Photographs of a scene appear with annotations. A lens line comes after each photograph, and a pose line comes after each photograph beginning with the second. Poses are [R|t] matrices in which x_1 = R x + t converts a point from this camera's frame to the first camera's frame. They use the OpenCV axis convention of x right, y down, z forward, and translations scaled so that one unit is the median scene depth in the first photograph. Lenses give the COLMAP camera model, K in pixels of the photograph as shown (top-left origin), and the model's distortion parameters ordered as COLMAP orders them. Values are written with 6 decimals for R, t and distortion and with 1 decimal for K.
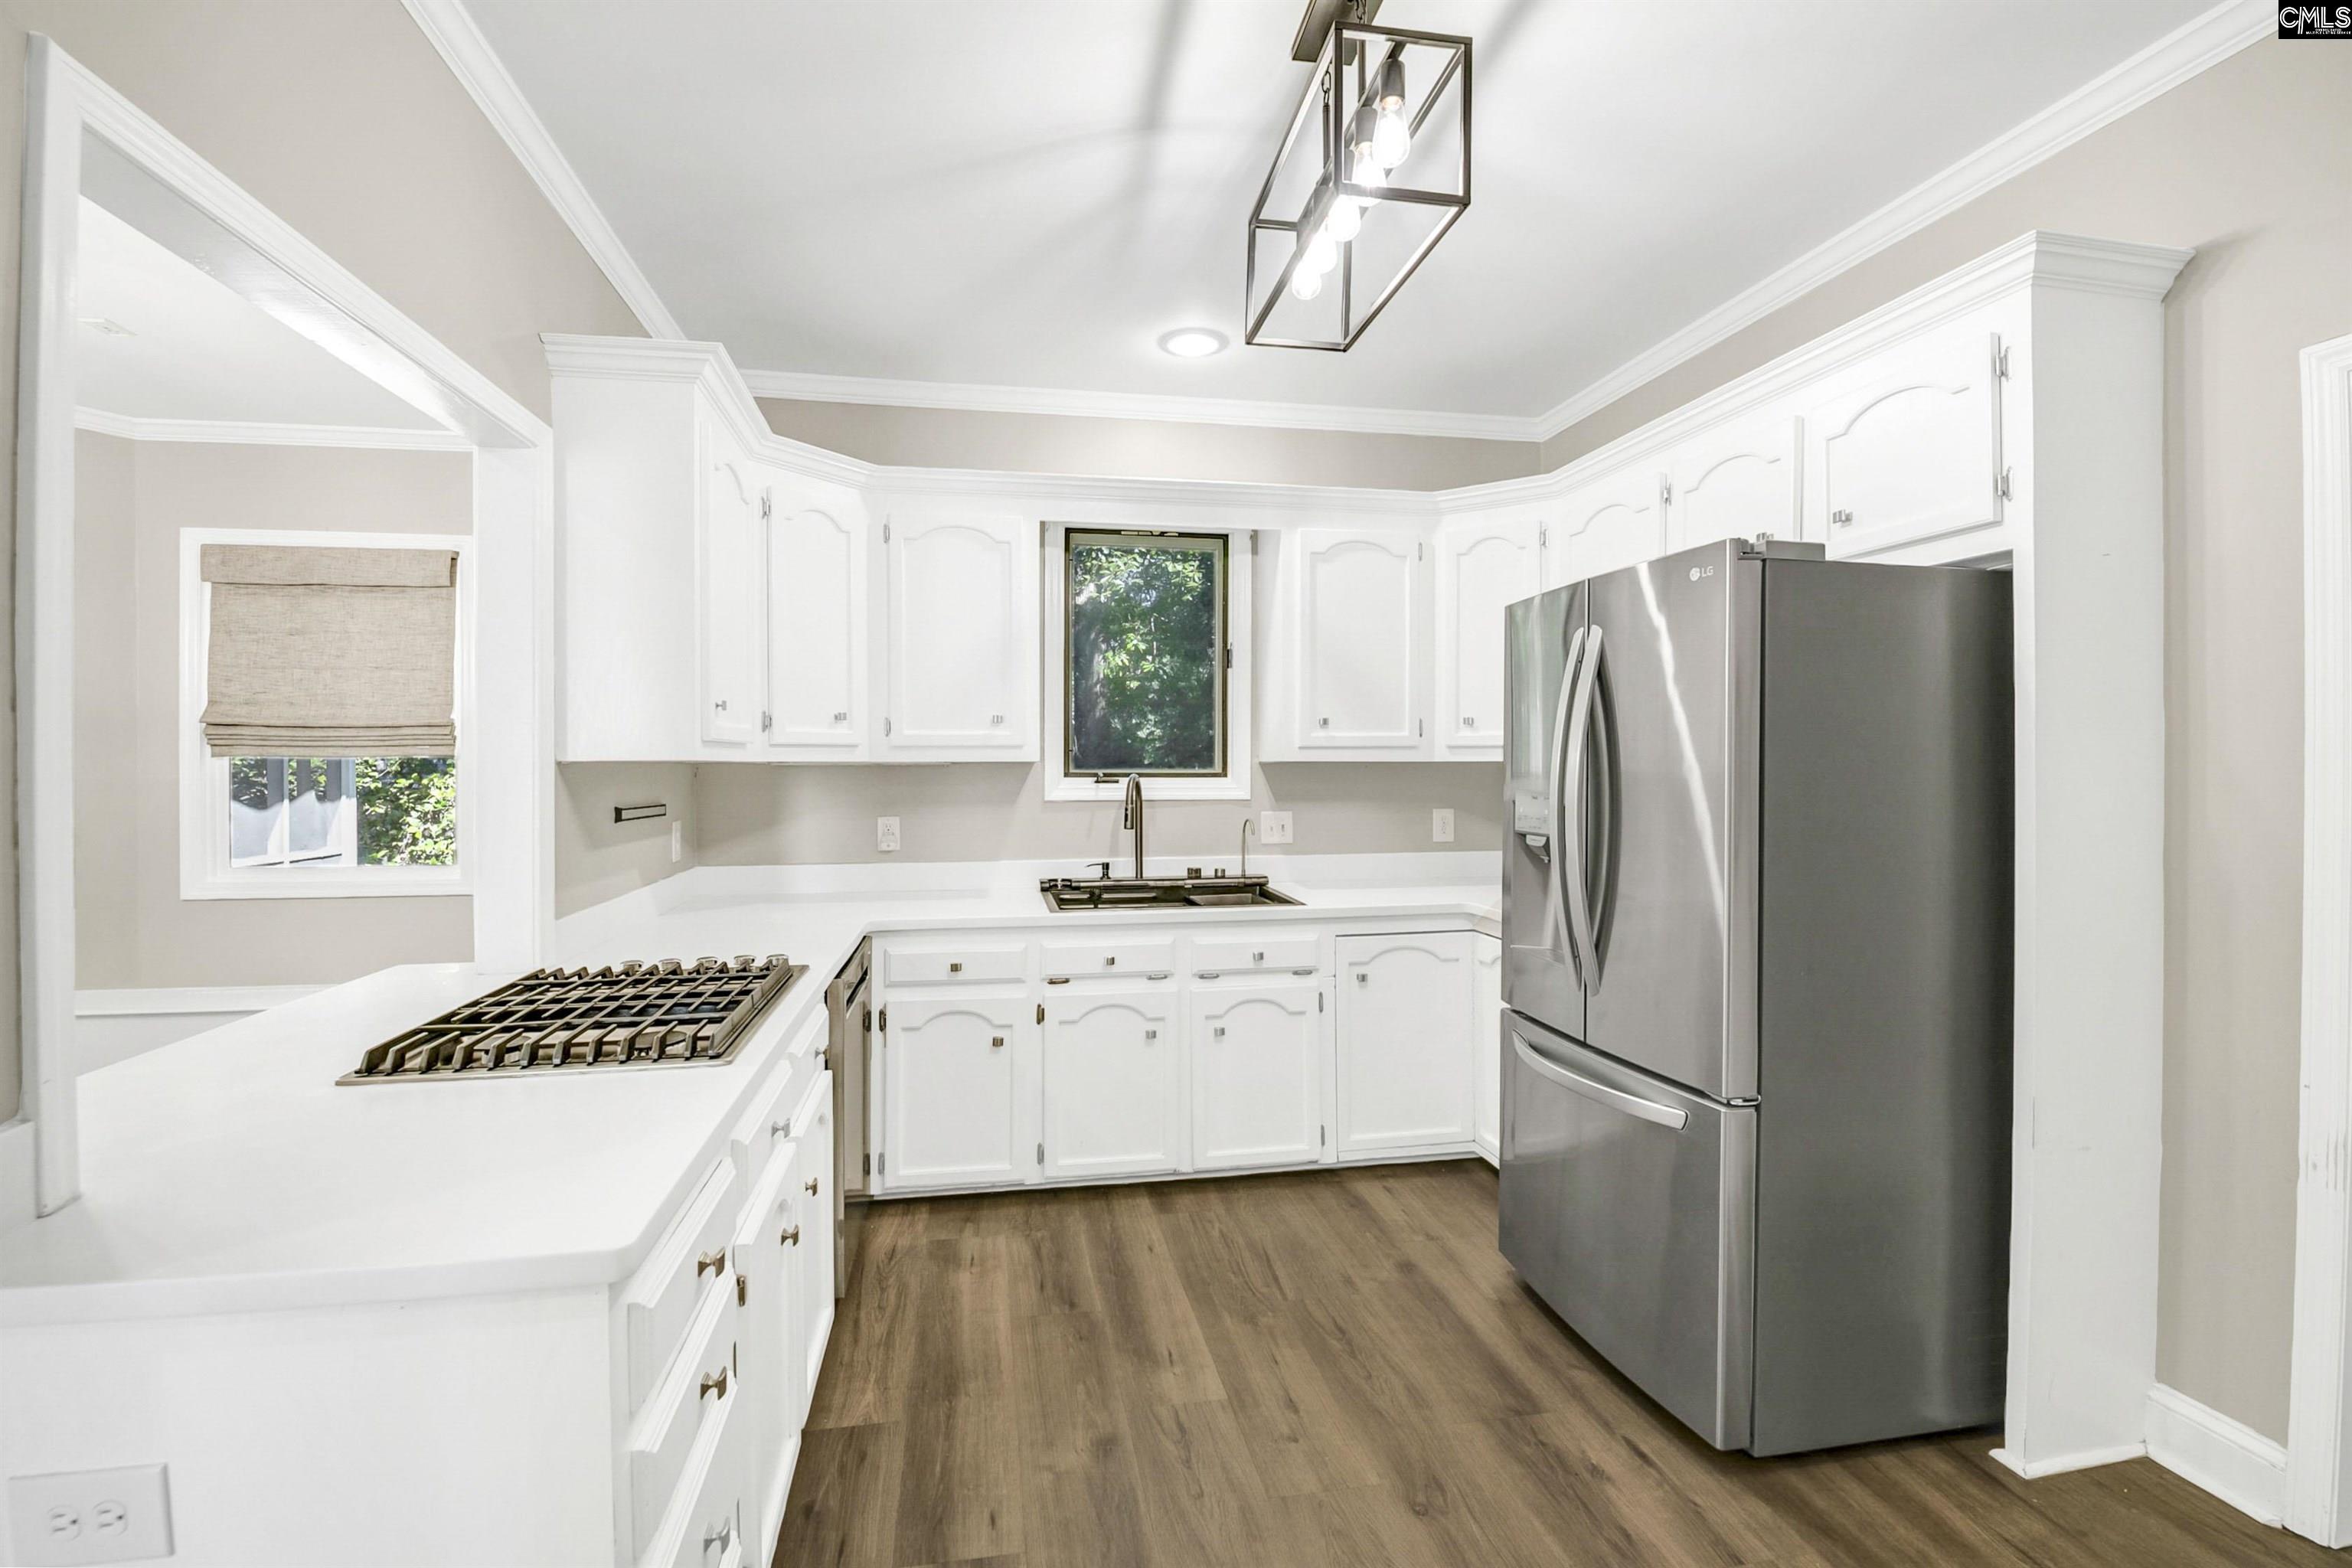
lens RADIAL K [[1086.8, 0, 1176.0], [0, 1086.8, 784.0], [0, 0, 1]] dist [-0.000023, -0.009790]
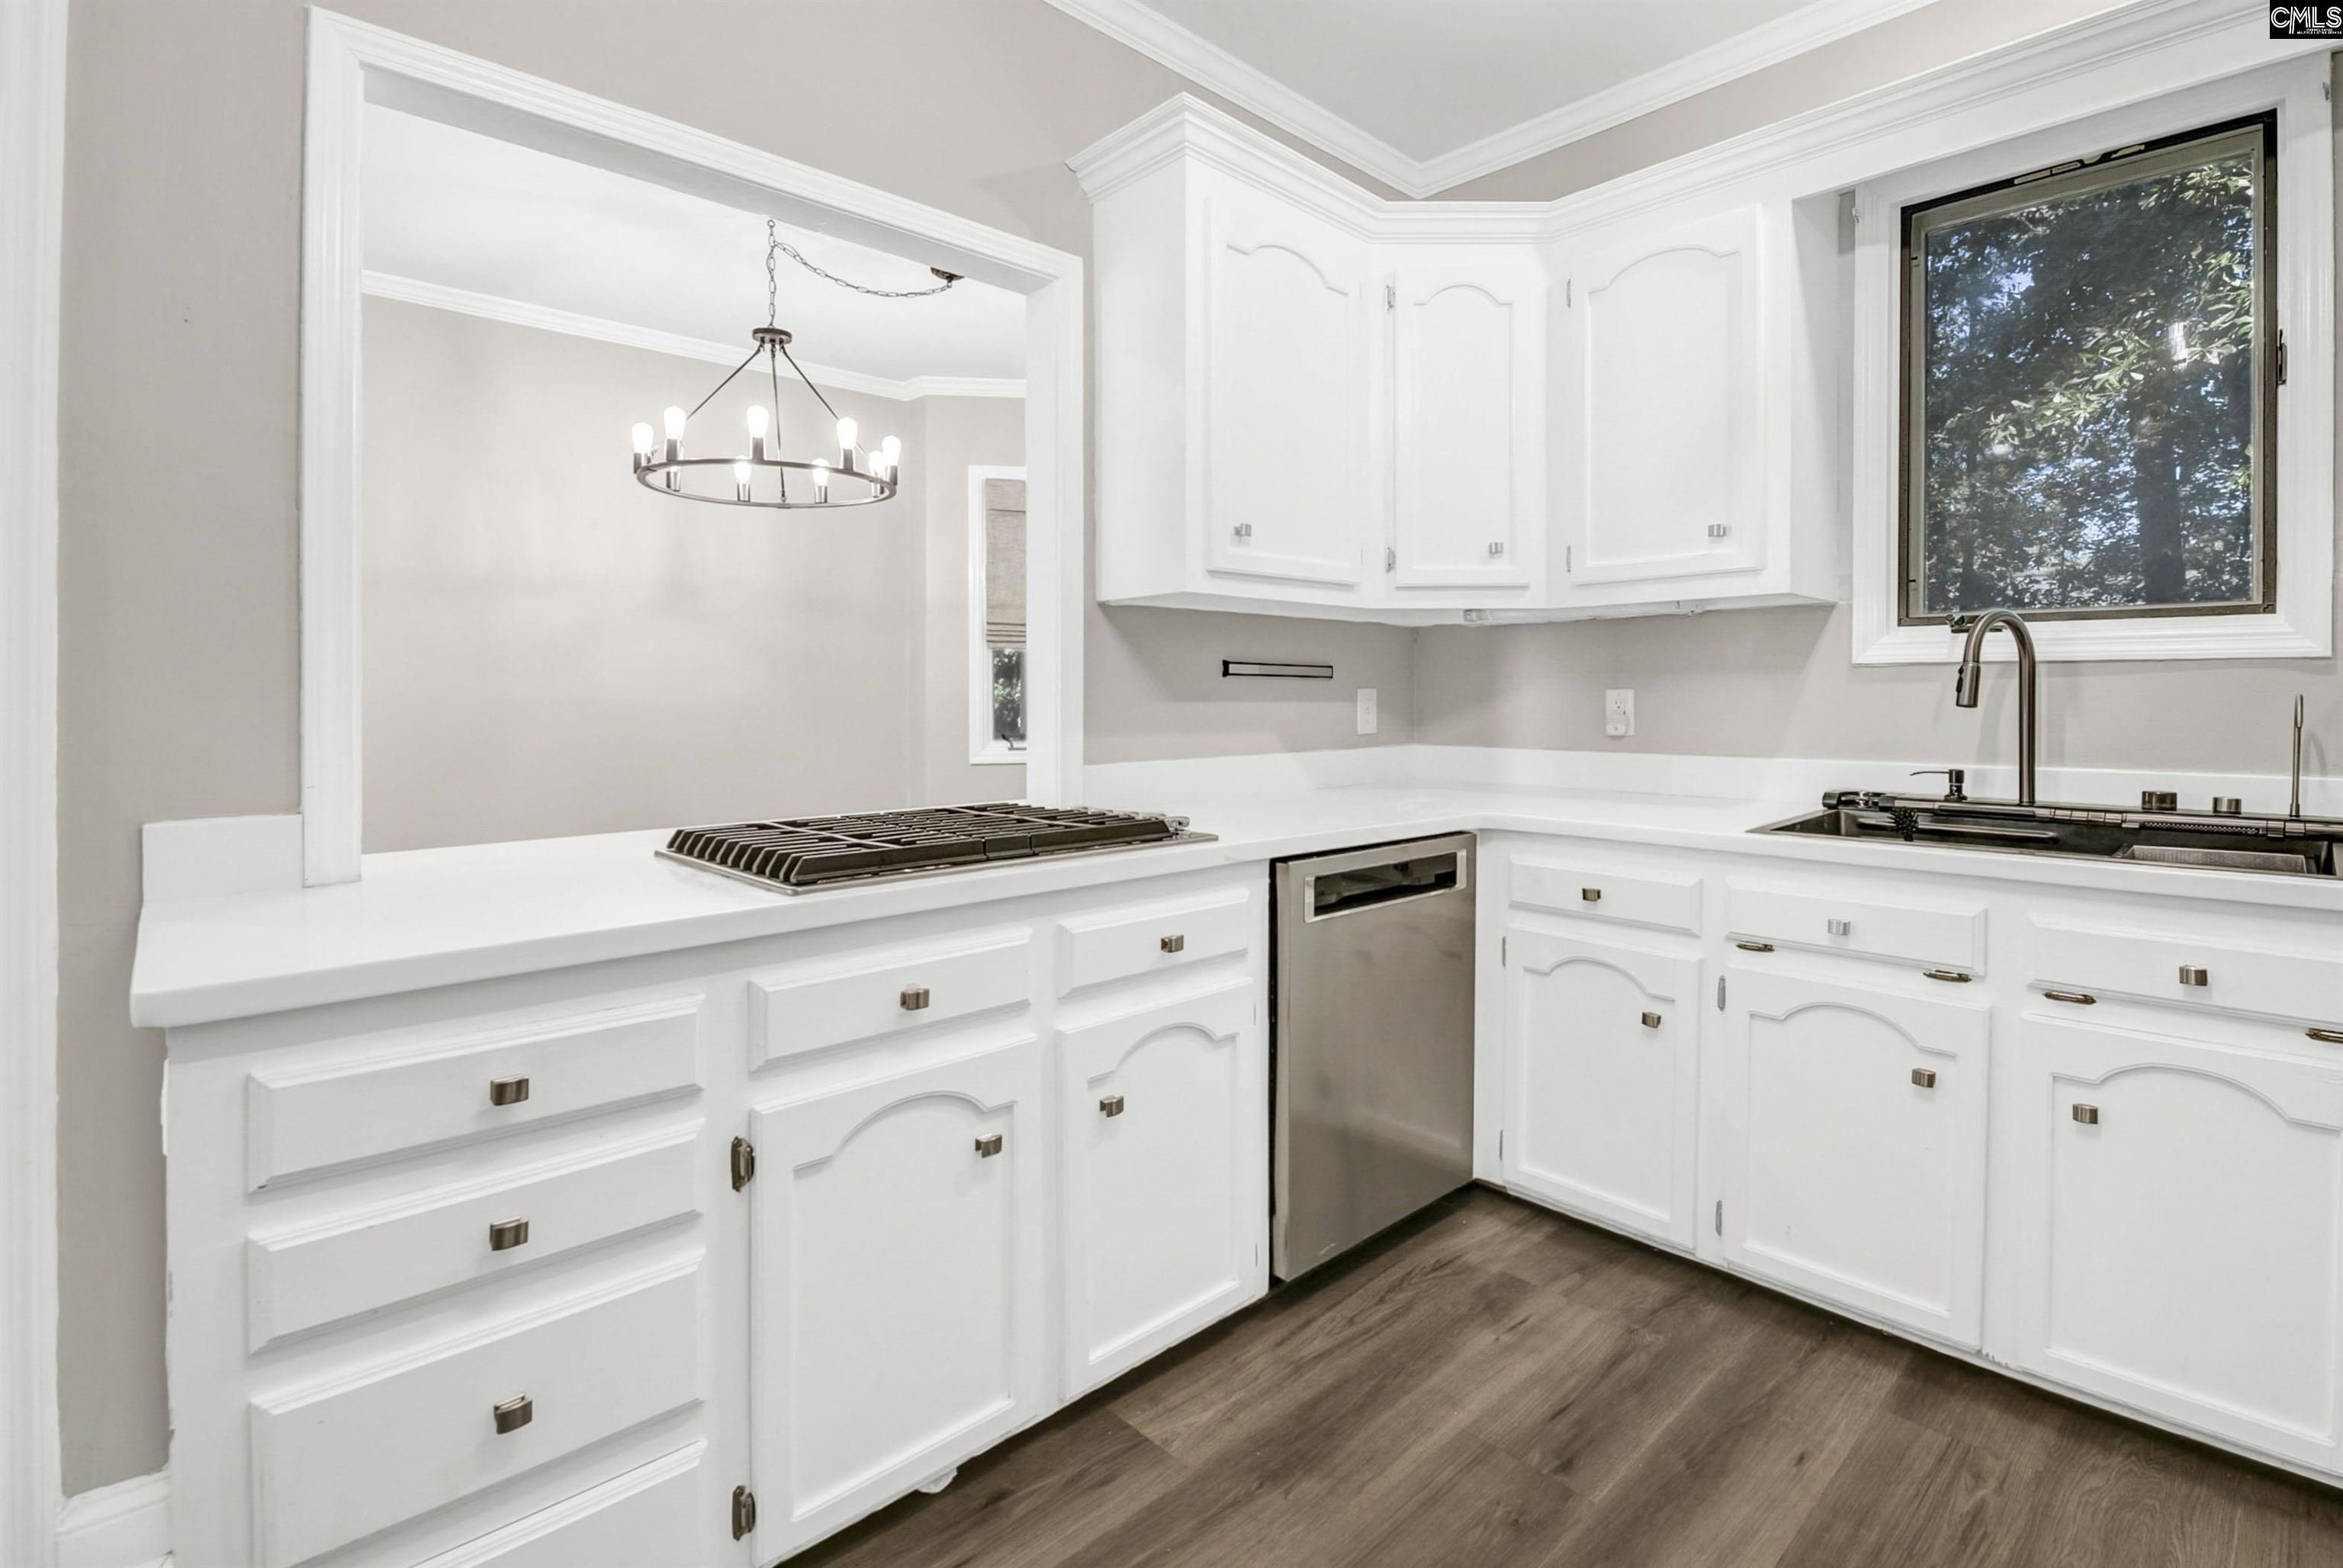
lens RADIAL K [[1117.6, 0, 1177.8], [0, 1117.6, 720.7], [0, 0, 1]] dist [0.000945, -0.011869]
pose [[0.542361, 0.021589, -0.839868, 0.238271], [-0.018798, 0.999731, 0.013559, 0.053817], [0.839935, 0.008434, 0.542621, 0.394701]]
